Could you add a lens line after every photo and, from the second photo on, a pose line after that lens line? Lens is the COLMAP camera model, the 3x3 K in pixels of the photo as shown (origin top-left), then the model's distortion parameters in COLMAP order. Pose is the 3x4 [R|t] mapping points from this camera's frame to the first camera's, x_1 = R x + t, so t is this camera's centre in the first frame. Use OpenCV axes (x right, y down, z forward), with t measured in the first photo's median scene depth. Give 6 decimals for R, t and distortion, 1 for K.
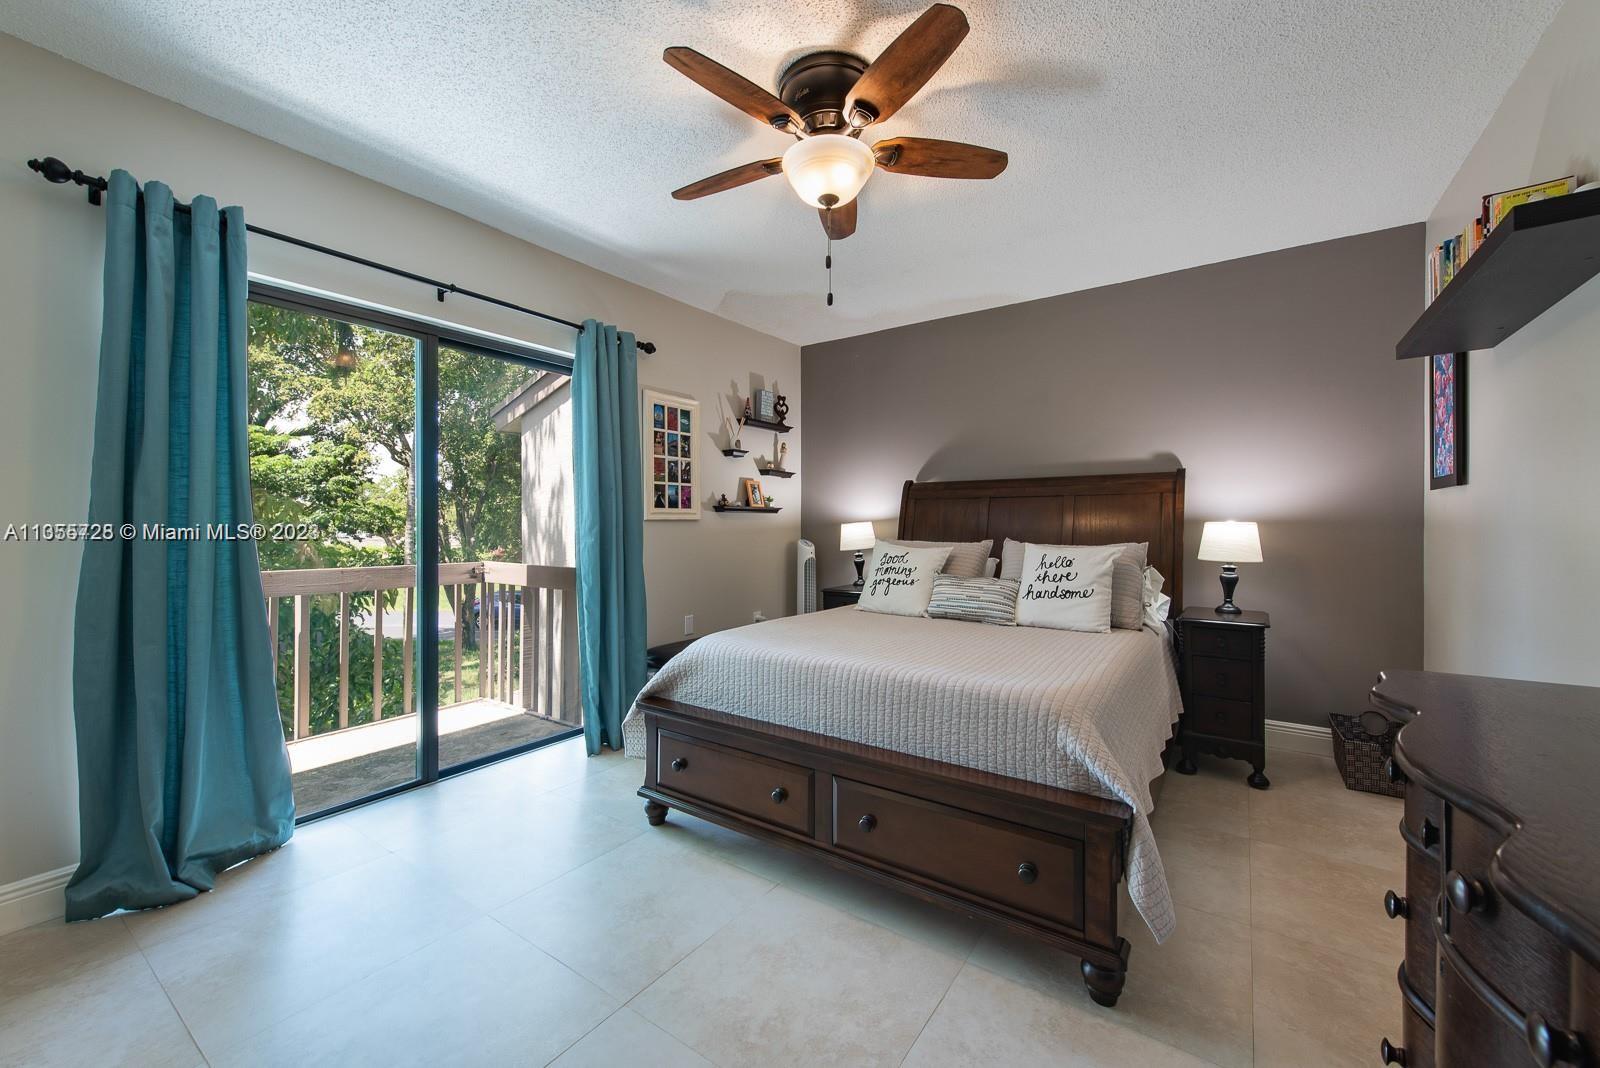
lens RADIAL K [[643.5, 0, 803.8], [0, 643.5, 526.5], [0, 0, 1]] dist [0.008547, -0.000436]
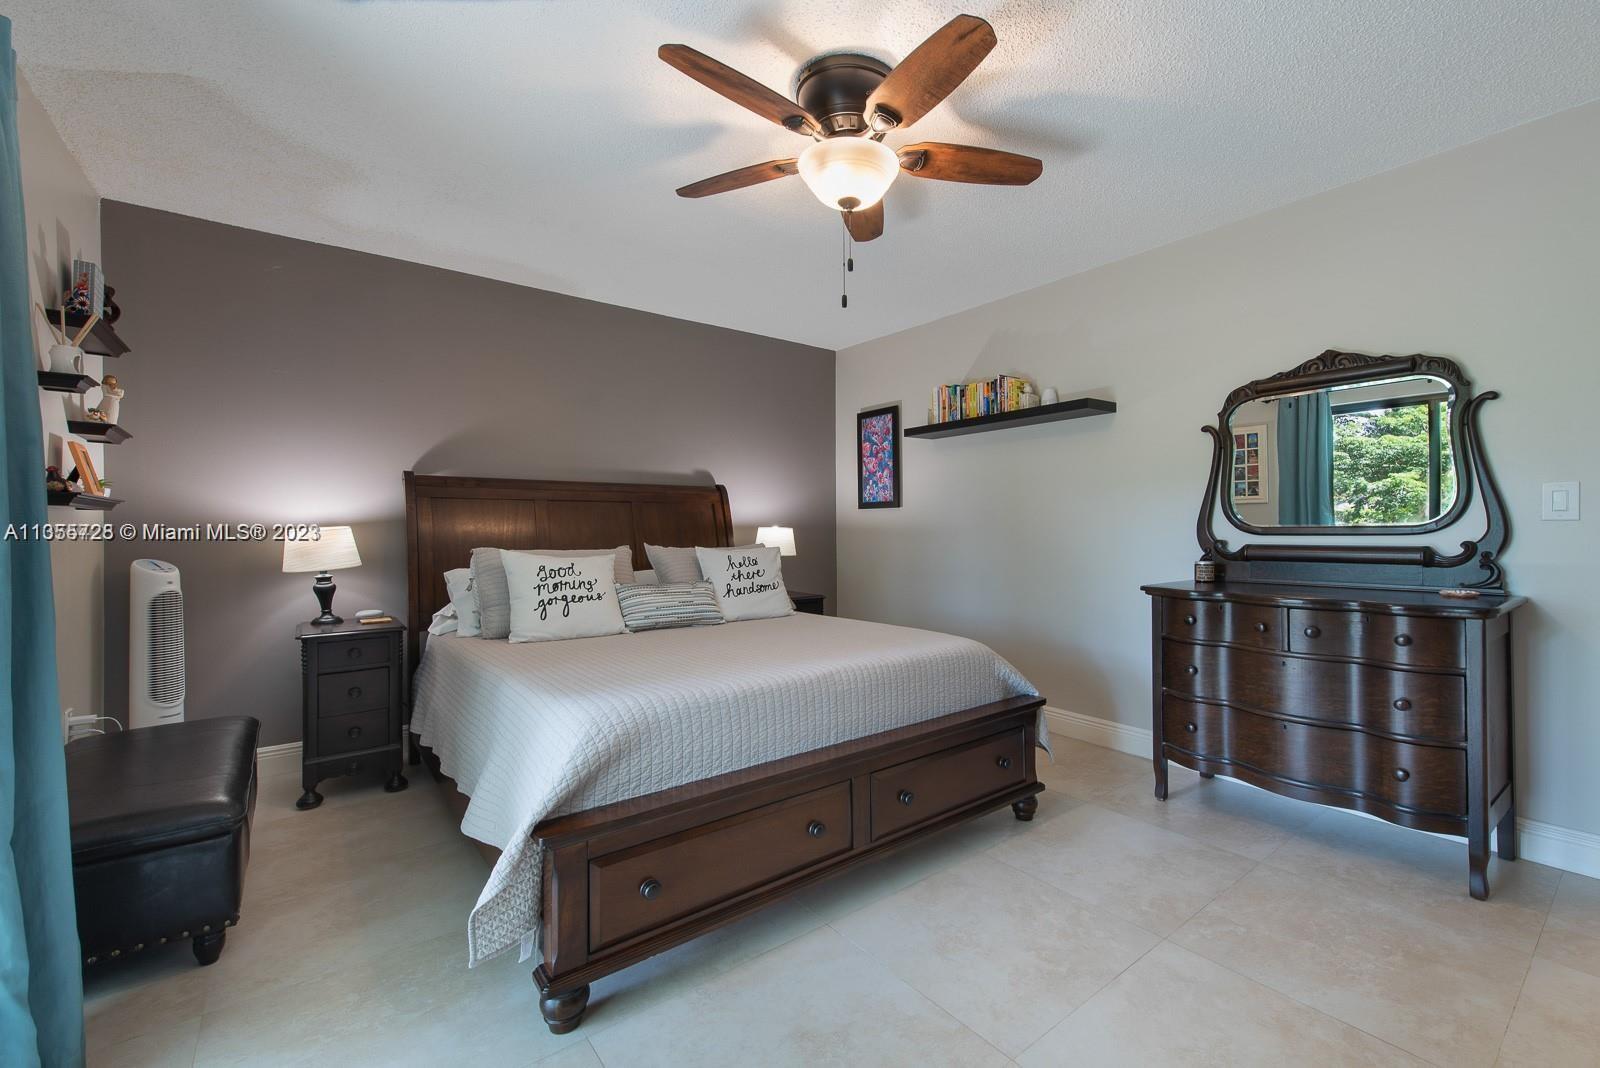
lens RADIAL K [[631.4, 0, 835.3], [0, 631.4, 530.1], [0, 0, 1]] dist [0.012033, -0.000155]
pose [[0.296312, -0.003144, 0.955086, -0.631313], [0.007697, 0.999970, 0.000904, -0.000869], [-0.955060, 0.007083, 0.296328, 0.512254]]
